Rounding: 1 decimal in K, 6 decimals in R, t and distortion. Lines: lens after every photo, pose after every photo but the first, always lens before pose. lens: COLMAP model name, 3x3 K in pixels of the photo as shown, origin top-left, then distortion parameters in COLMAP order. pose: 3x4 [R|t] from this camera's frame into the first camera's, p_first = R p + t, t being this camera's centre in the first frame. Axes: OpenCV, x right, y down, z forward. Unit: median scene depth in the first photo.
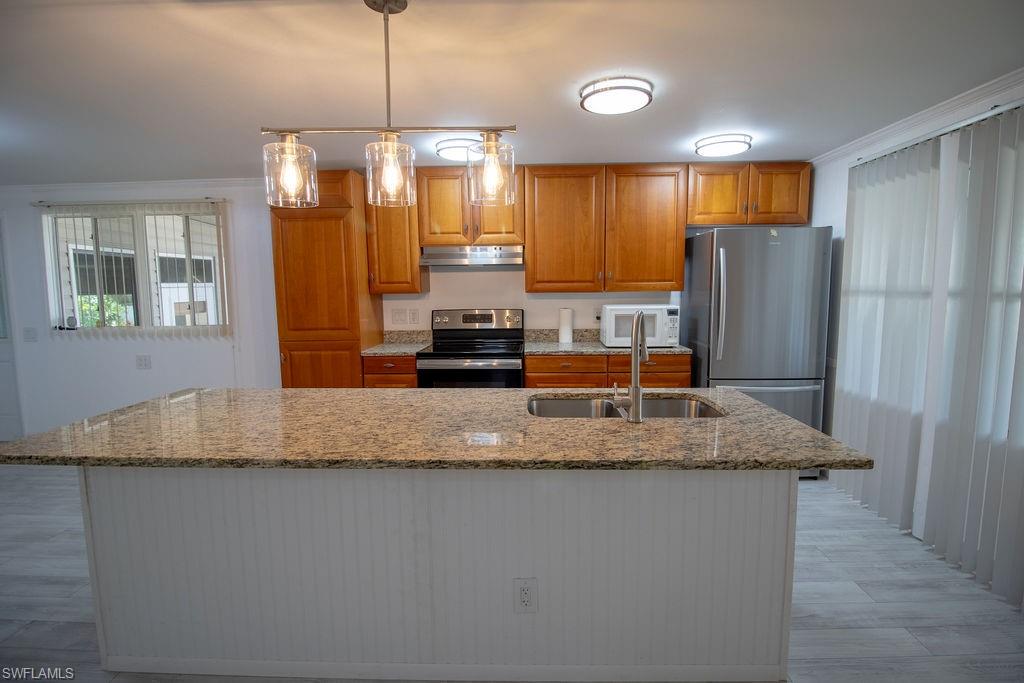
lens RADIAL K [[476.1, 0, 517.0], [0, 476.1, 341.3], [0, 0, 1]] dist [-0.018372, -0.000292]
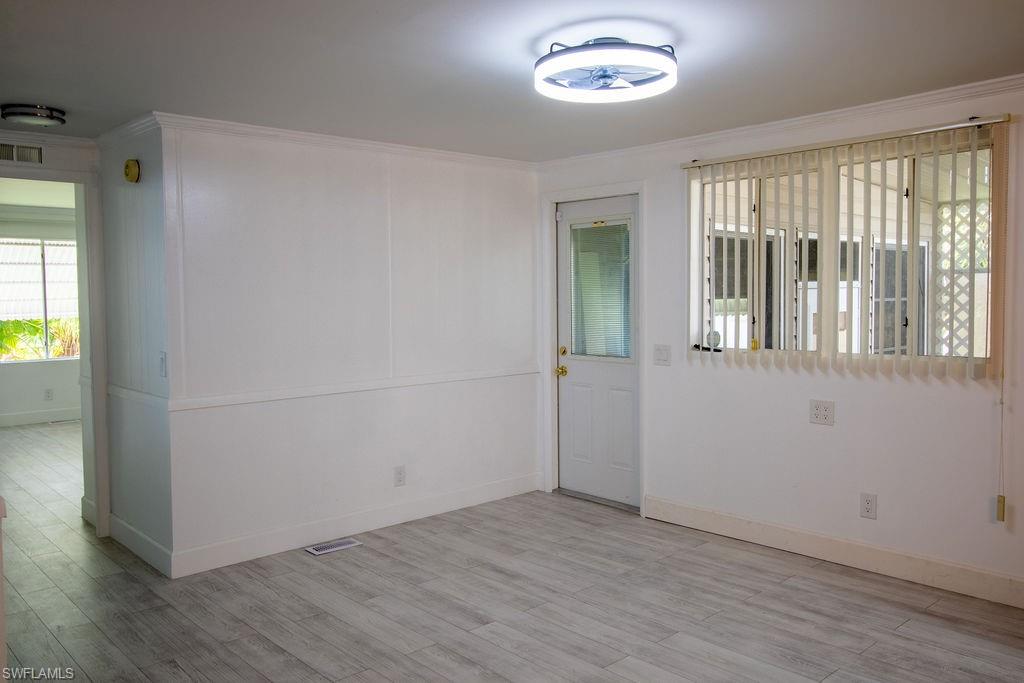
lens RADIAL K [[806.5, 0, 517.2], [0, 806.5, 341.3], [0, 0, 1]] dist [0.002054, -0.002998]
pose [[0.690533, 0.042932, -0.722025, -0.486078], [-0.078511, 0.996788, -0.015817, 0.001697], [0.719027, 0.067609, 0.691686, 0.024718]]
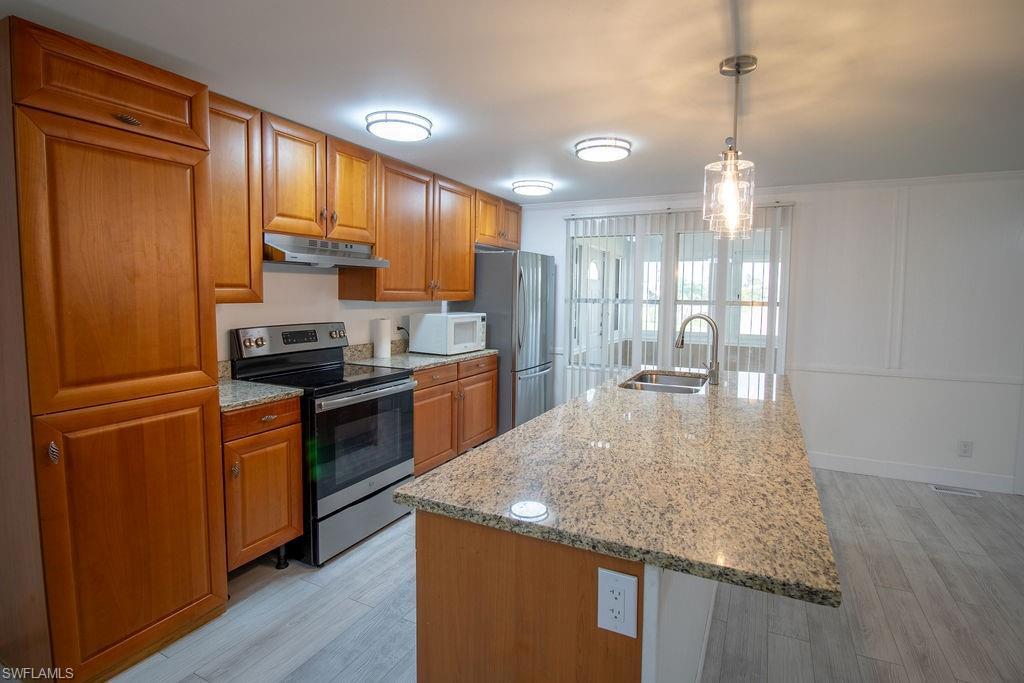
lens RADIAL K [[524.1, 0, 512.0], [0, 524.1, 341.5], [0, 0, 1]] dist [0.123386, -0.000069]
pose [[0.429352, -0.068817, 0.900512, -0.963668], [0.086395, 0.995650, 0.034896, -0.057559], [-0.898995, 0.062817, 0.433430, 0.491116]]
